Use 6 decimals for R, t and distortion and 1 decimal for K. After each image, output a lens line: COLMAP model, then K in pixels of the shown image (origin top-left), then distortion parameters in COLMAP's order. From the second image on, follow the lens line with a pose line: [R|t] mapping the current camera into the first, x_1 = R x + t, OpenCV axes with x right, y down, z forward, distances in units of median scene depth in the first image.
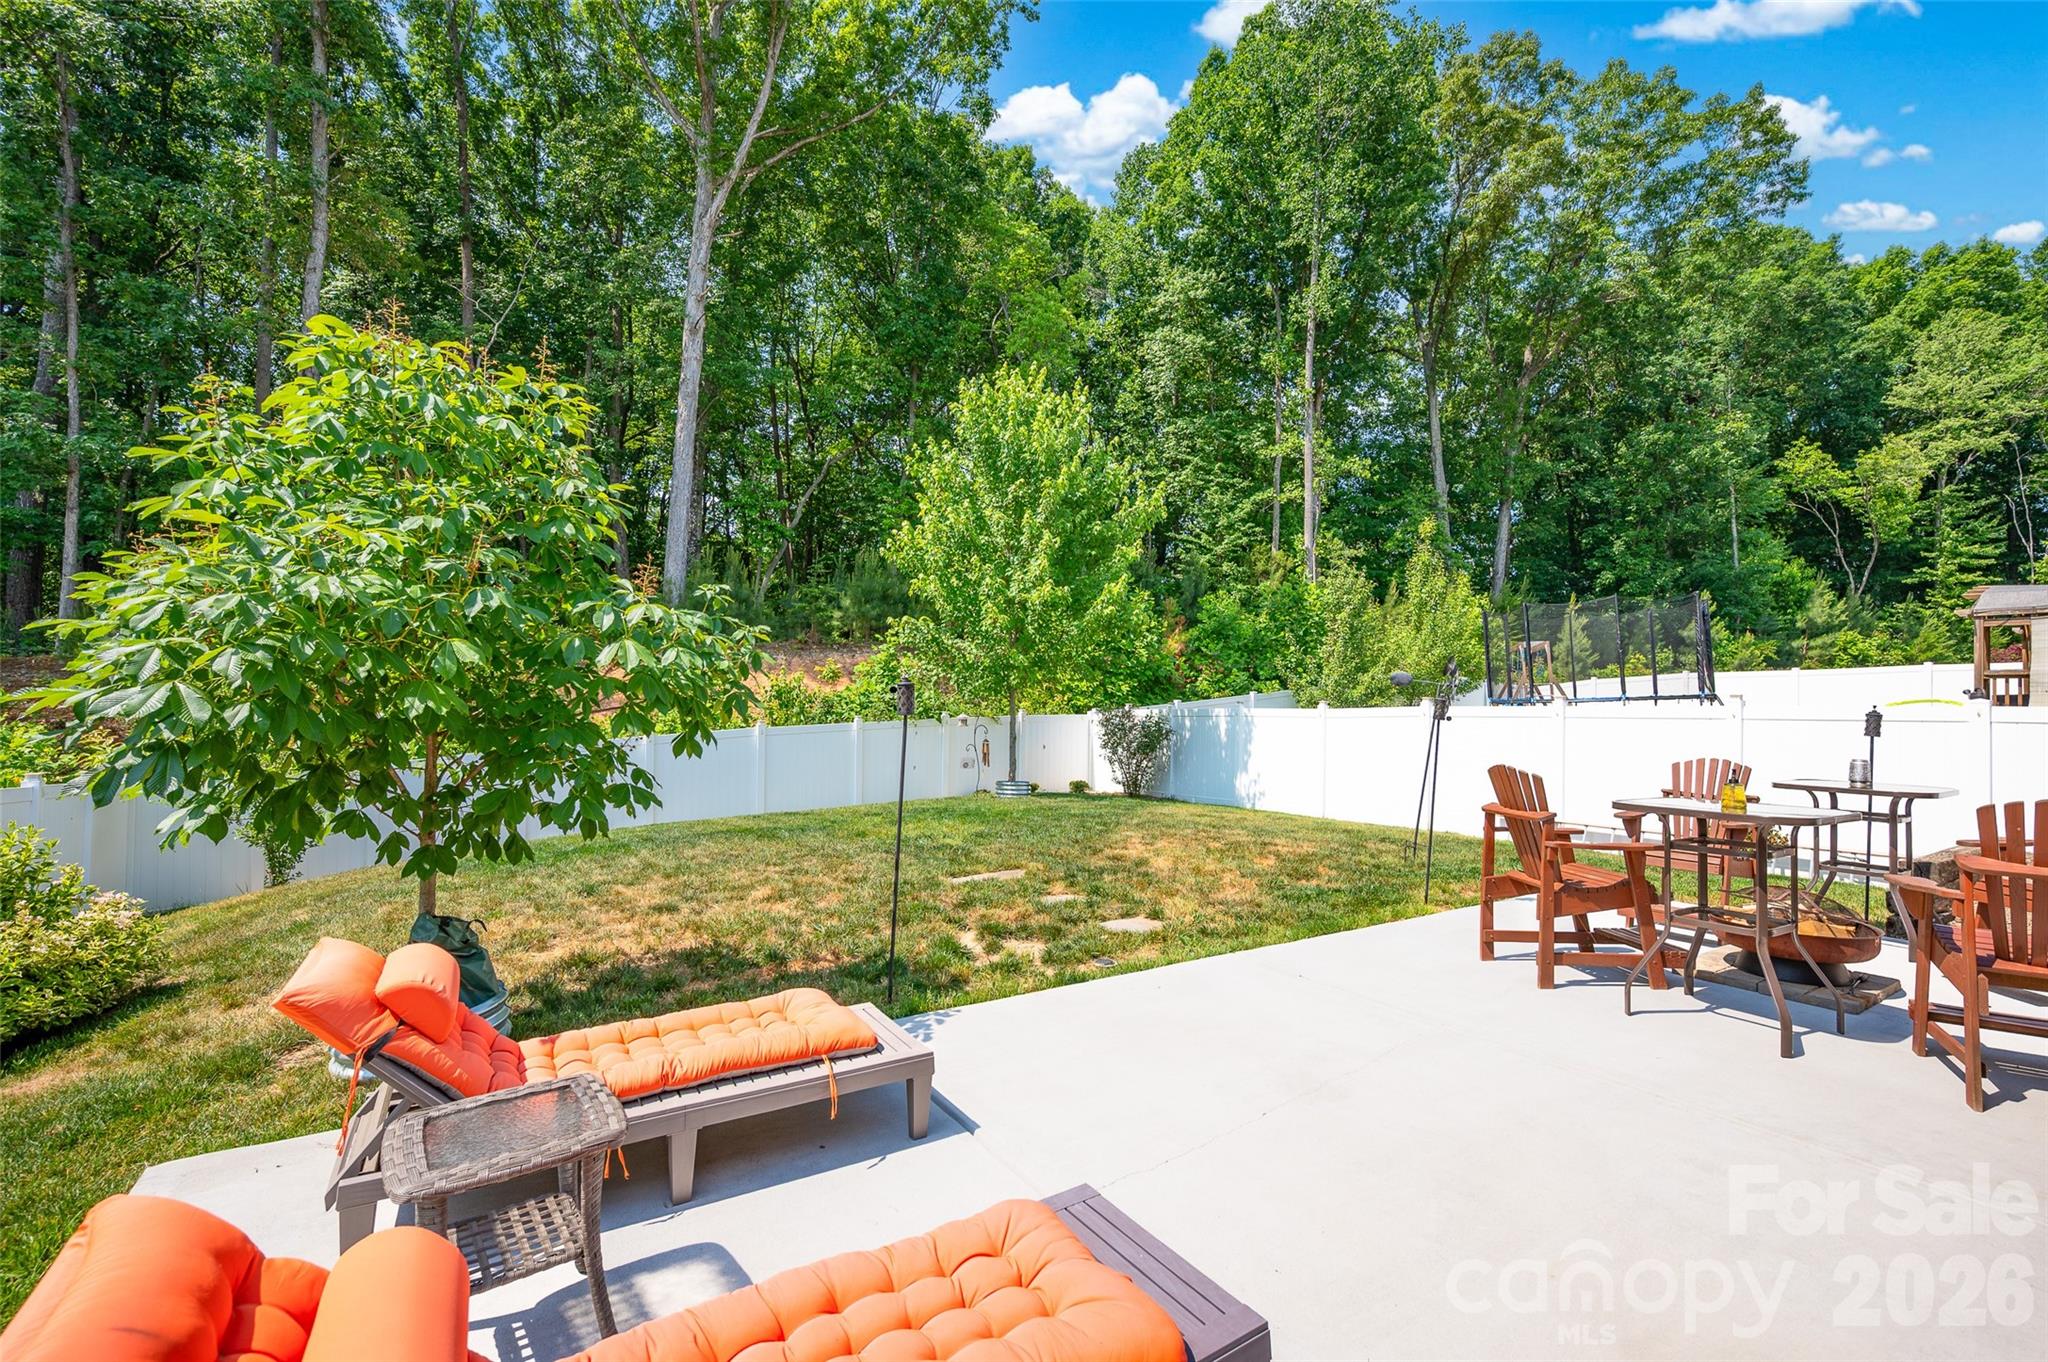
lens RADIAL K [[885.4, 0, 1028.5], [0, 885.4, 679.2], [0, 0, 1]] dist [-0.003745, -0.001094]
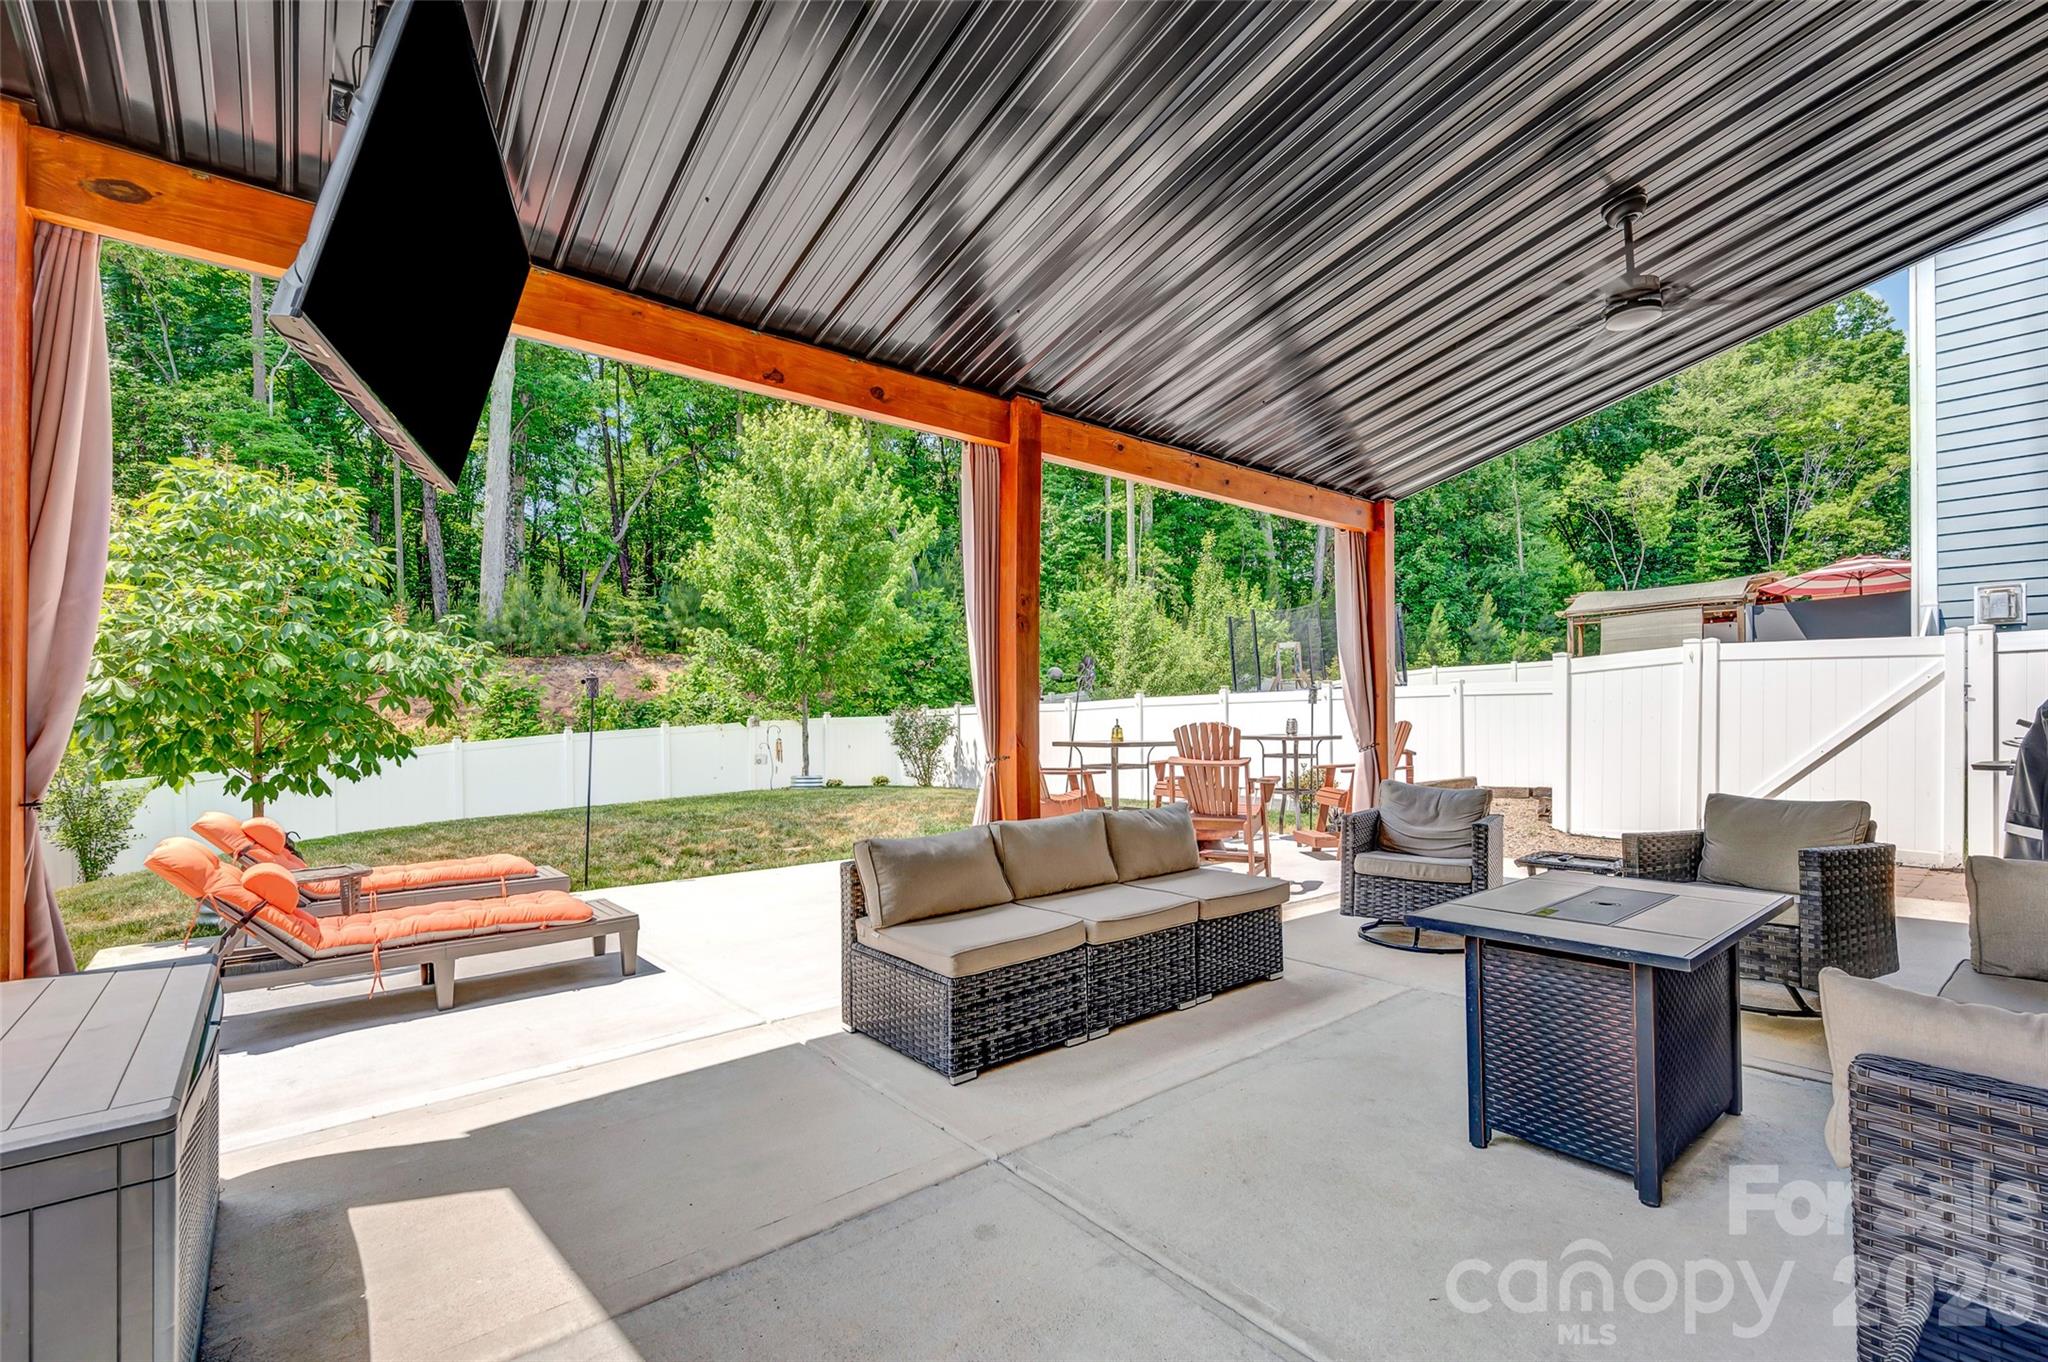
lens RADIAL K [[885.4, 0, 989.2], [0, 885.4, 701.5], [0, 0, 1]] dist [-0.003745, -0.001094]
pose [[0.992520, -0.024232, 0.119653, 0.089662], [0.022297, 0.999598, 0.017485, 0.008575], [-0.120029, -0.014687, 0.992662, -0.149564]]
